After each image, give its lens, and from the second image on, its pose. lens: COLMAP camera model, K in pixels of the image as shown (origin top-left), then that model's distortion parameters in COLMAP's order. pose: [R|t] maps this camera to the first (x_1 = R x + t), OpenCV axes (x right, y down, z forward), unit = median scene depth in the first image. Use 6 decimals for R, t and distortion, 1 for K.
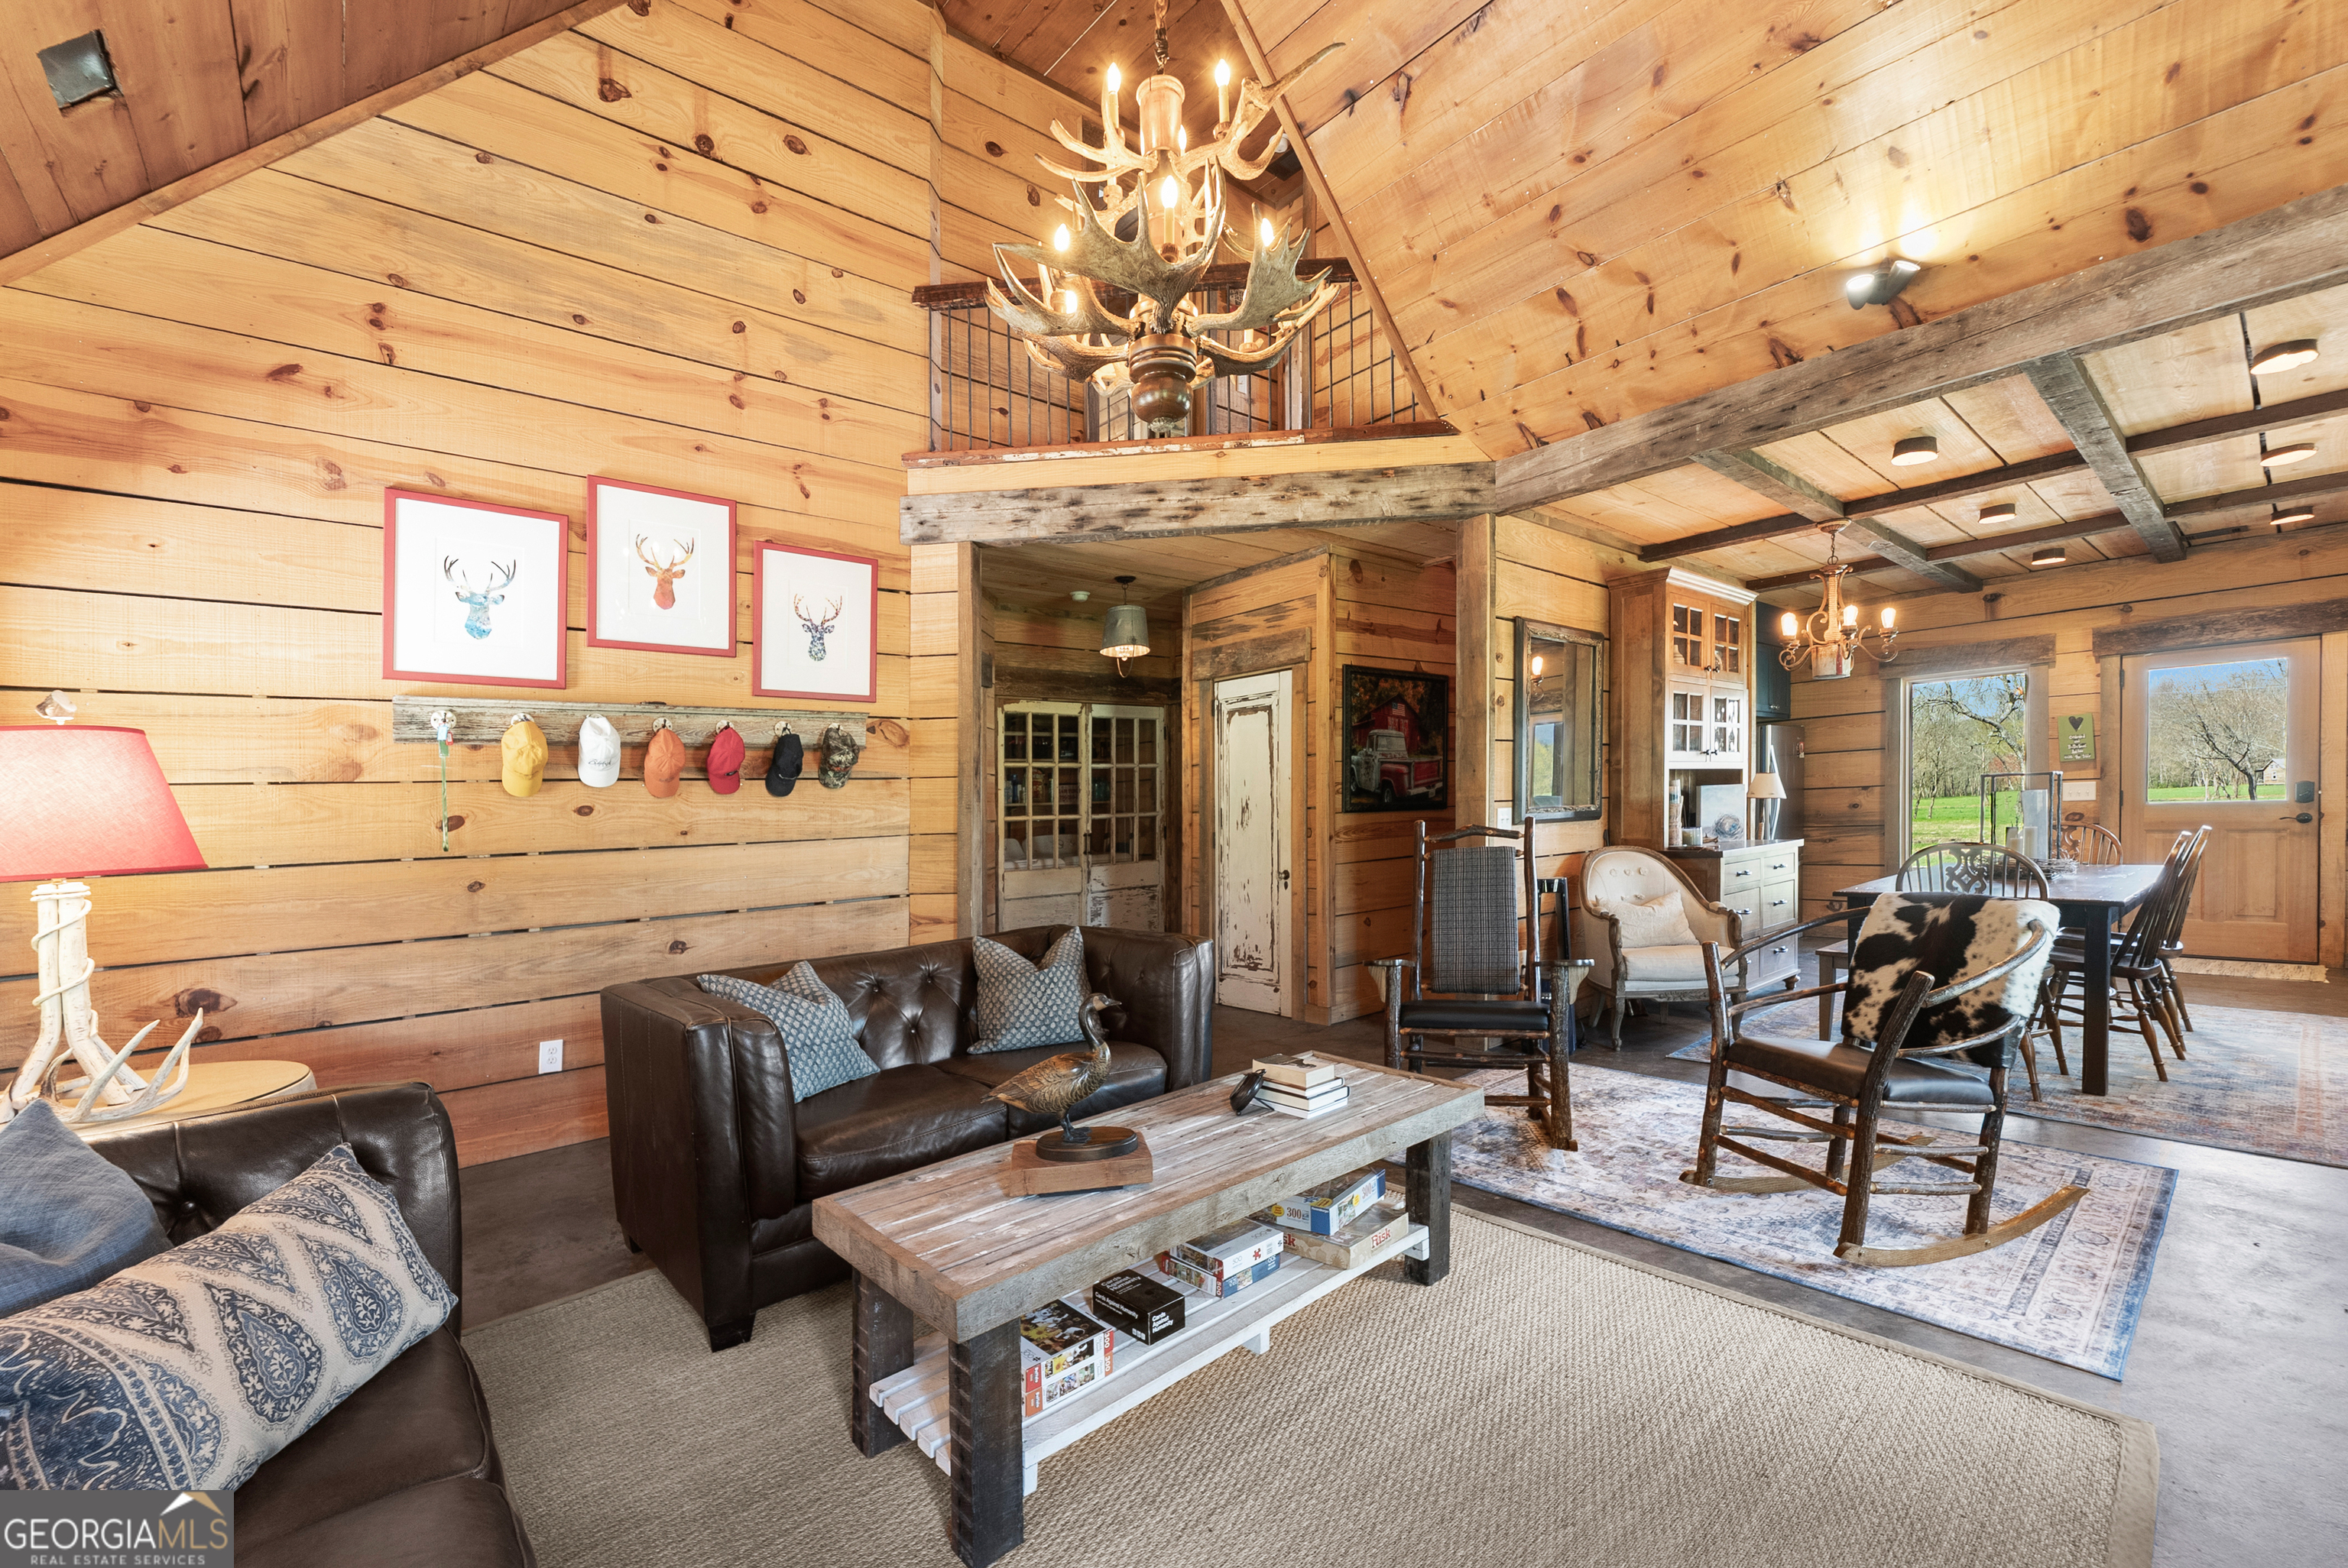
lens RADIAL K [[982.0, 0, 1180.4], [0, 982.0, 834.1], [0, 0, 1]] dist [-0.002242, -0.000247]
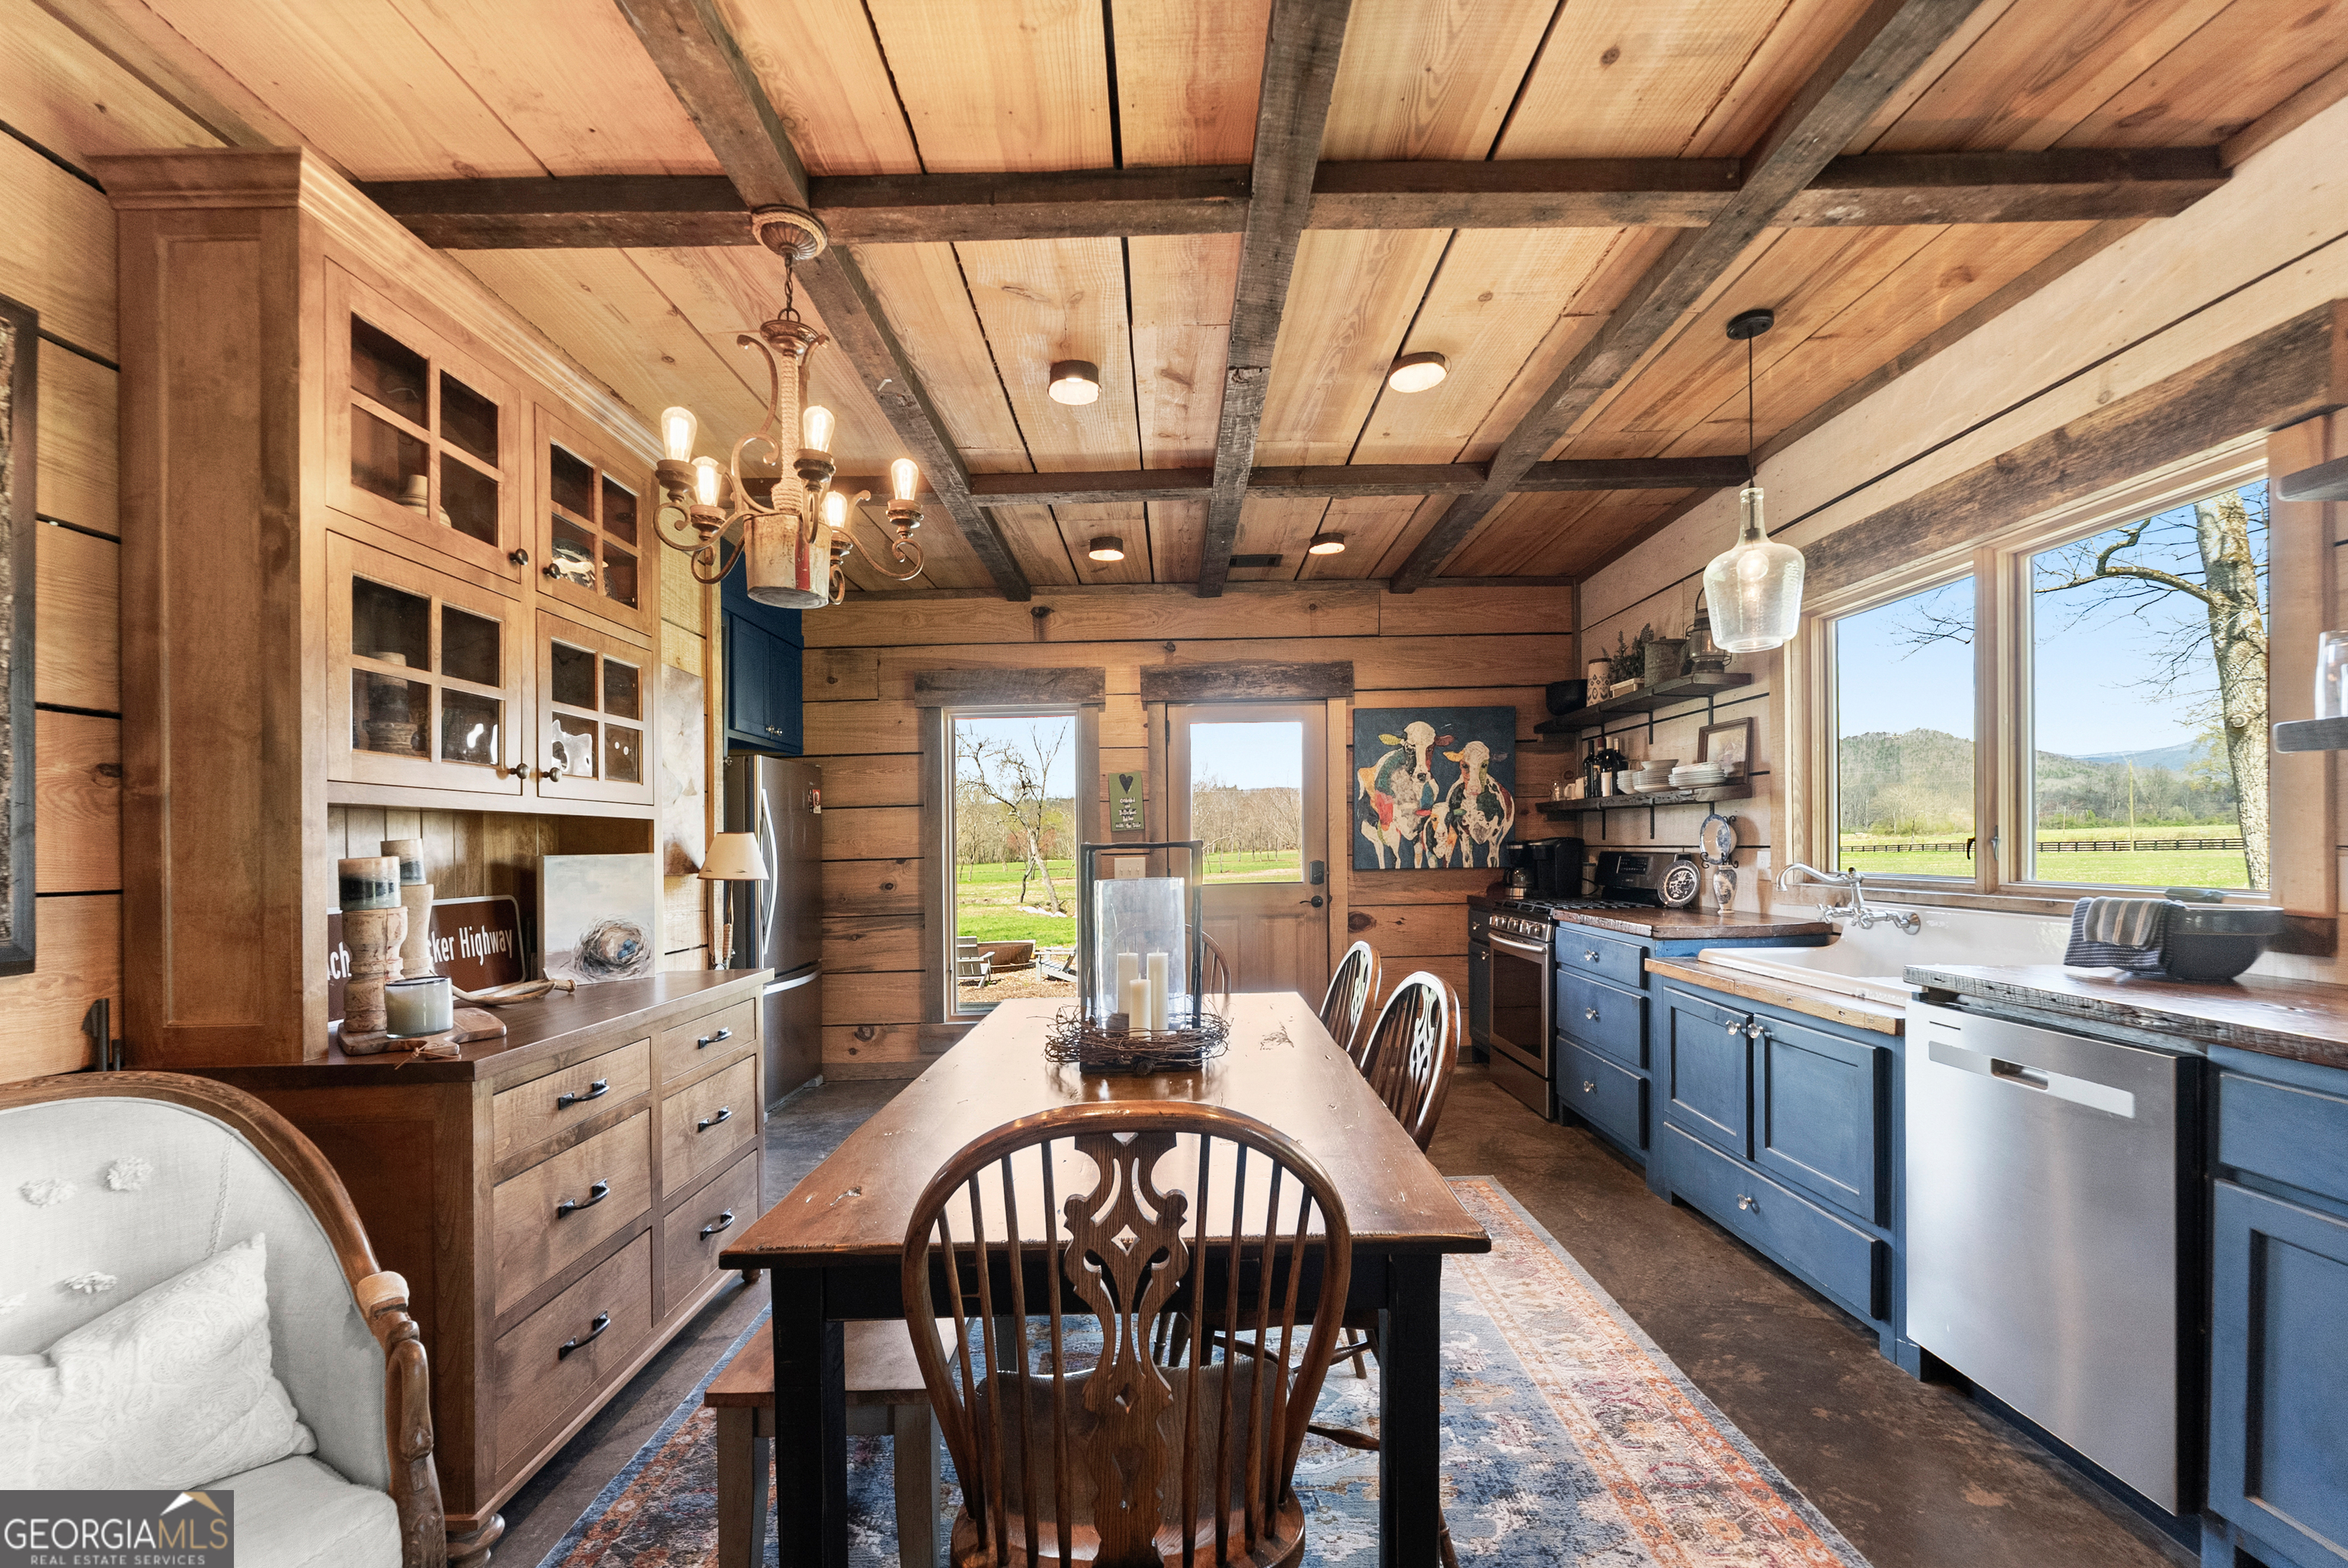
lens RADIAL K [[968.6, 0, 1180.5], [0, 968.6, 866.0], [0, 0, 1]] dist [-0.000768, -0.000131]
pose [[0.647272, 0.007222, 0.762225, 0.290558], [0.017529, 0.999550, -0.024356, -0.022199], [-0.762058, 0.029126, 0.646854, 0.388019]]
